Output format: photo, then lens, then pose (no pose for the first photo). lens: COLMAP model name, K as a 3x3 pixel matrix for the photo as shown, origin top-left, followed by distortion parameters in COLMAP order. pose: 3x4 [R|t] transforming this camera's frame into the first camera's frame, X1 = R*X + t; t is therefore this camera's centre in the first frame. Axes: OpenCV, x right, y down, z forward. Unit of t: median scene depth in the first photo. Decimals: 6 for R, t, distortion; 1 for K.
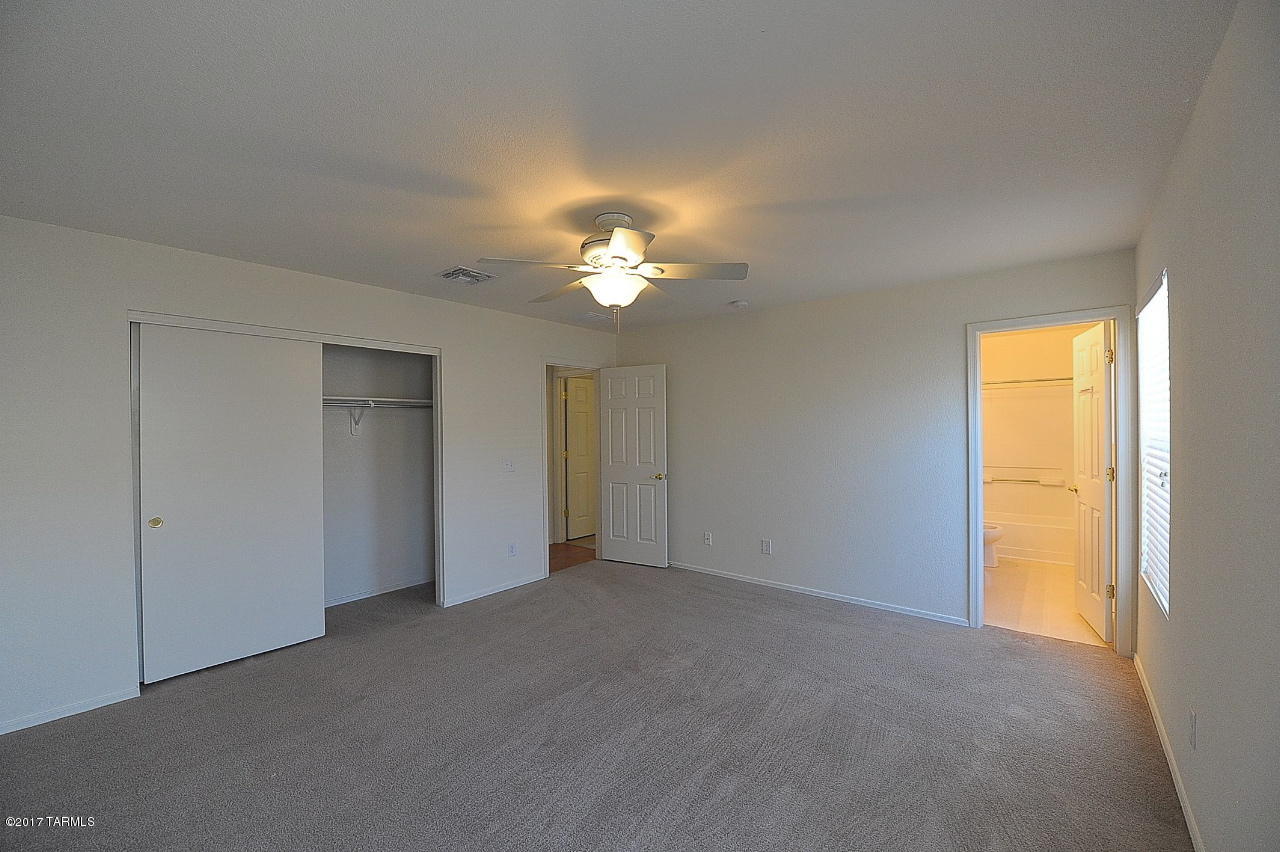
lens RADIAL K [[515.1, 0, 637.3], [0, 515.1, 427.6], [0, 0, 1]] dist [-0.018518, -0.000621]
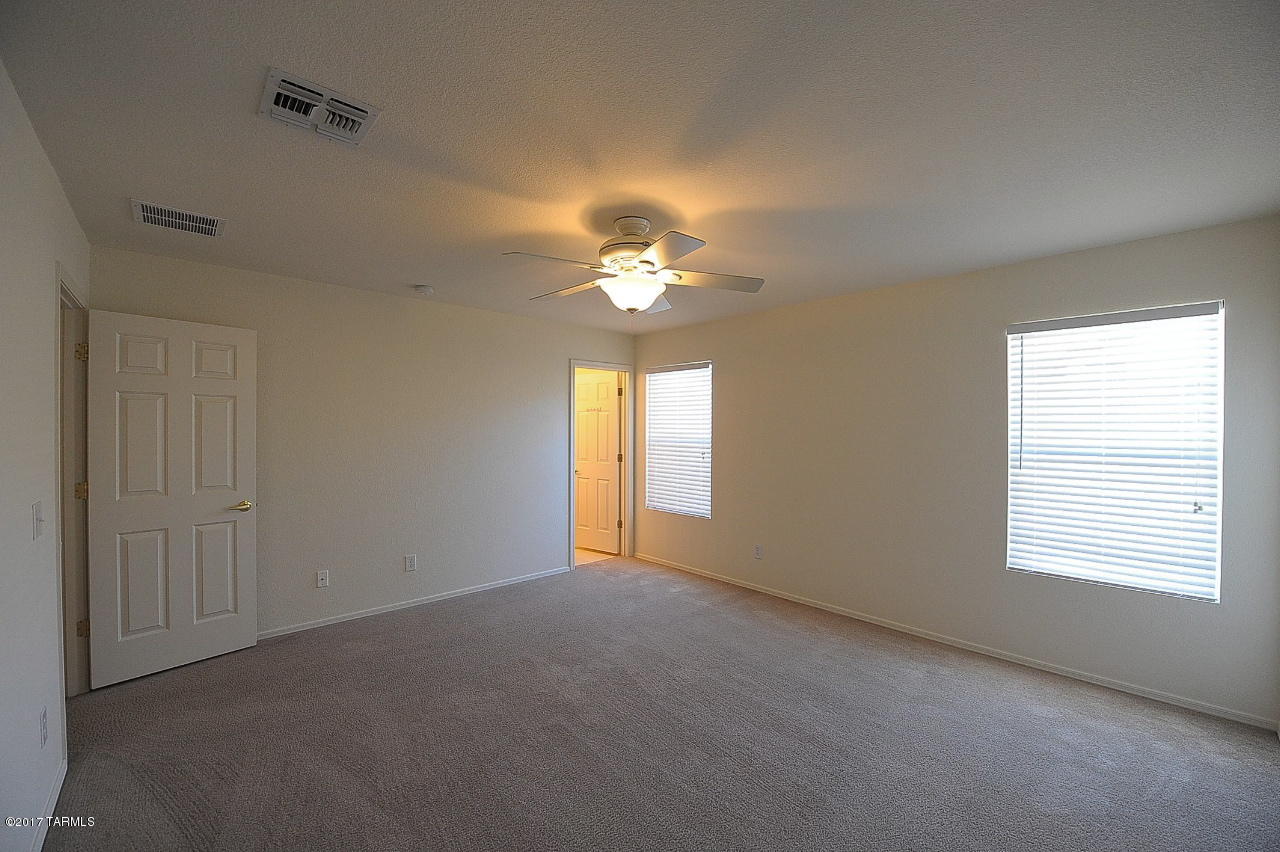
lens RADIAL K [[515.1, 0, 638.4], [0, 515.1, 430.3], [0, 0, 1]] dist [-0.018518, -0.000621]
pose [[0.110299, 0.005160, 0.993885, -0.760651], [-0.008669, 0.999953, -0.004229, -0.000298], [-0.993861, -0.008149, 0.110339, 0.646397]]
